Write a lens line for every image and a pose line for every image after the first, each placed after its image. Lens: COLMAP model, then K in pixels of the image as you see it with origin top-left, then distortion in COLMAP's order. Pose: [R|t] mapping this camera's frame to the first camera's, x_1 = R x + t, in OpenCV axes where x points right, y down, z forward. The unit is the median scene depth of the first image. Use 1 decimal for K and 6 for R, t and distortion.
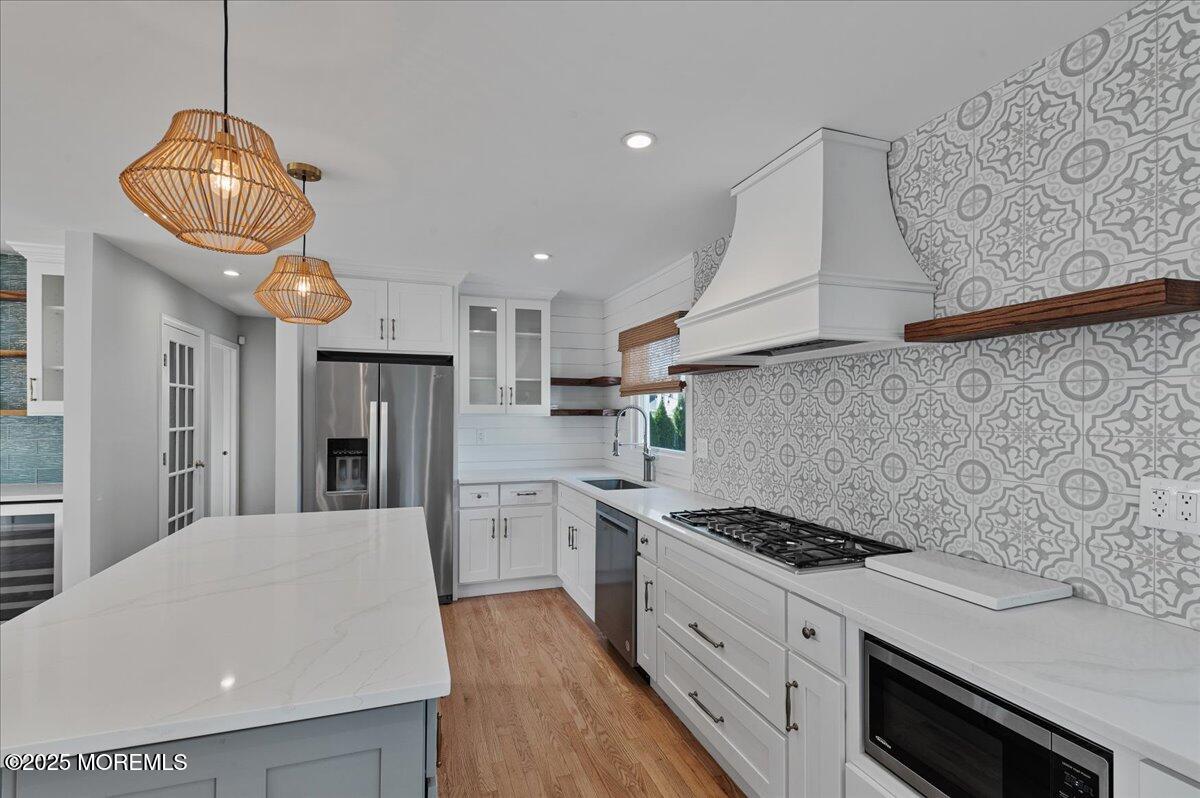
lens RADIAL K [[534.0, 0, 588.3], [0, 534.0, 414.6], [0, 0, 1]] dist [0.018849, -0.008826]
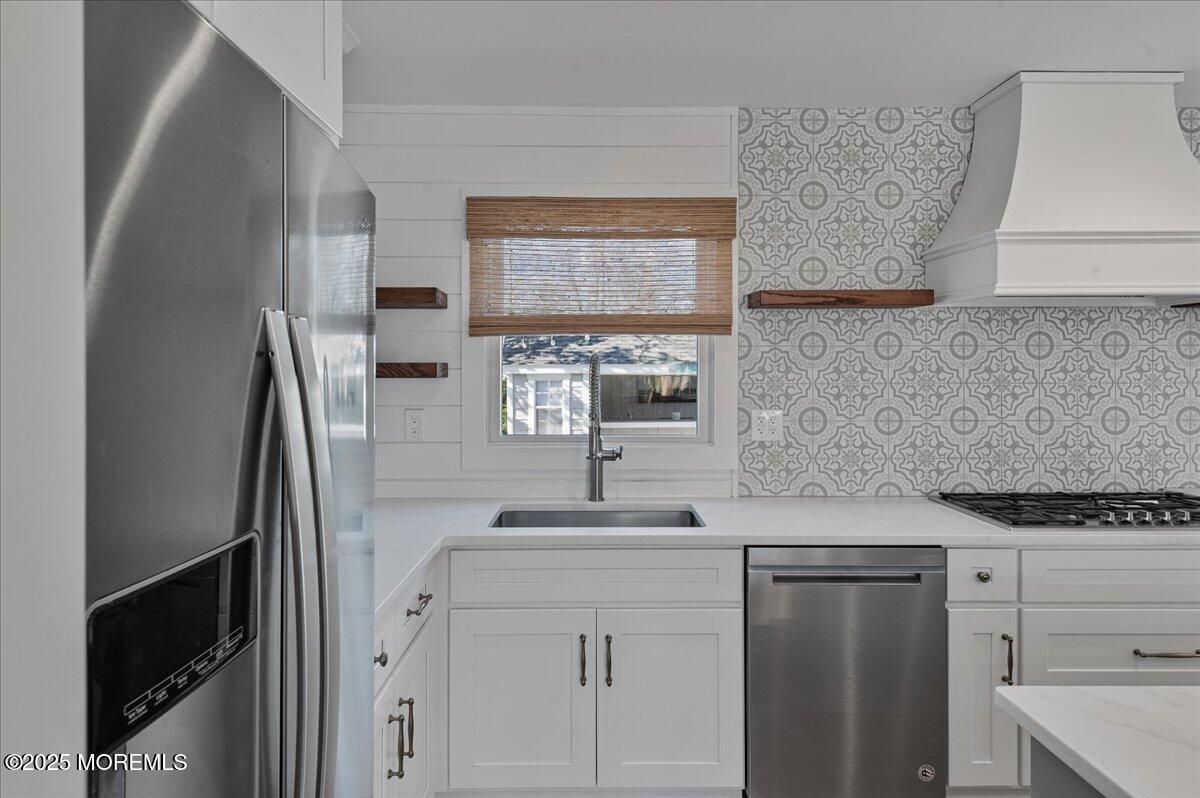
lens RADIAL K [[403.4, 0, 599.0], [0, 403.4, 369.8], [0, 0, 1]] dist [0.000449, -0.000016]
pose [[0.324577, -0.003272, 0.945854, -0.312669], [0.007301, 0.999973, 0.000954, -0.004810], [-0.945831, 0.006596, 0.324592, 1.062626]]
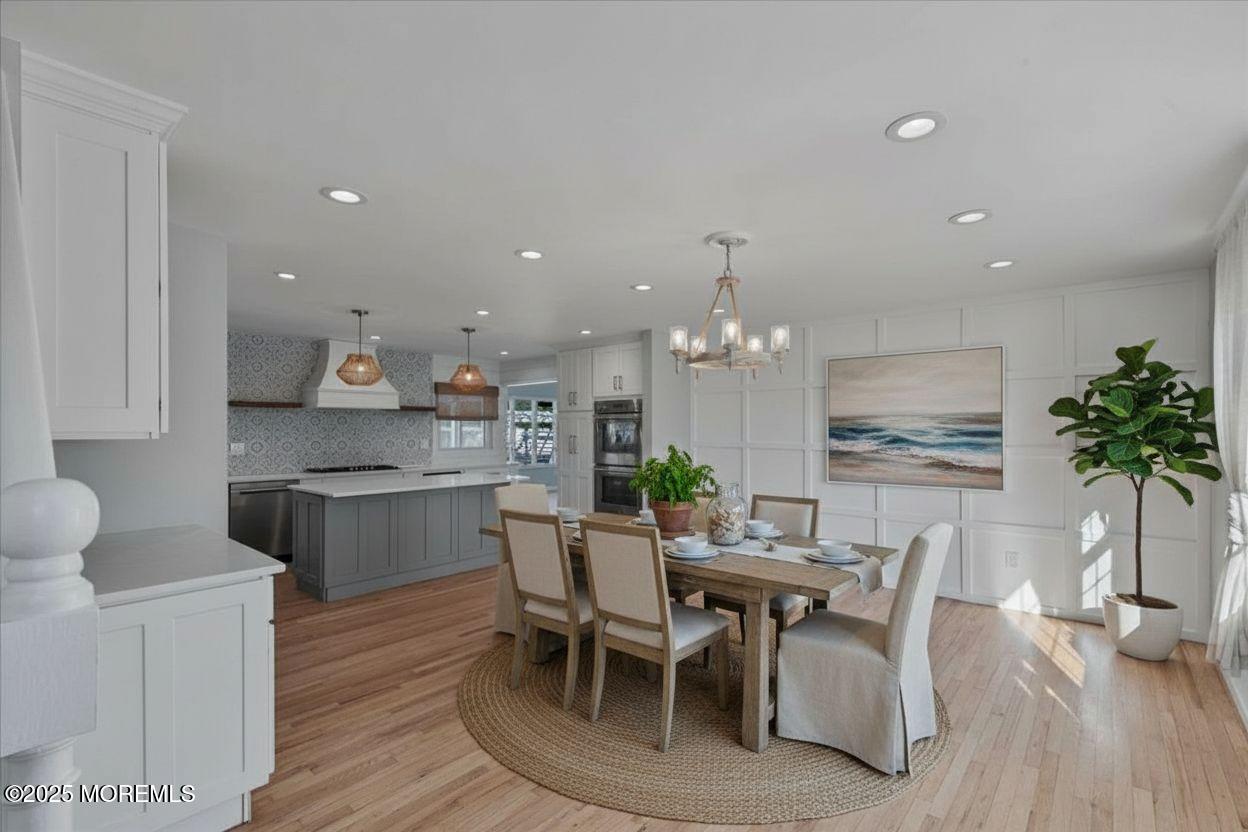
lens RADIAL K [[547.0, 0, 624.2], [0, 547.0, 423.6], [0, 0, 1]] dist [0.017844, -0.008069]
pose [[-0.504243, 0.004240, 0.863552, -2.047342], [0.003698, 0.999989, -0.002750, -0.012071], [-0.863554, 0.001807, -0.504253, 0.838273]]
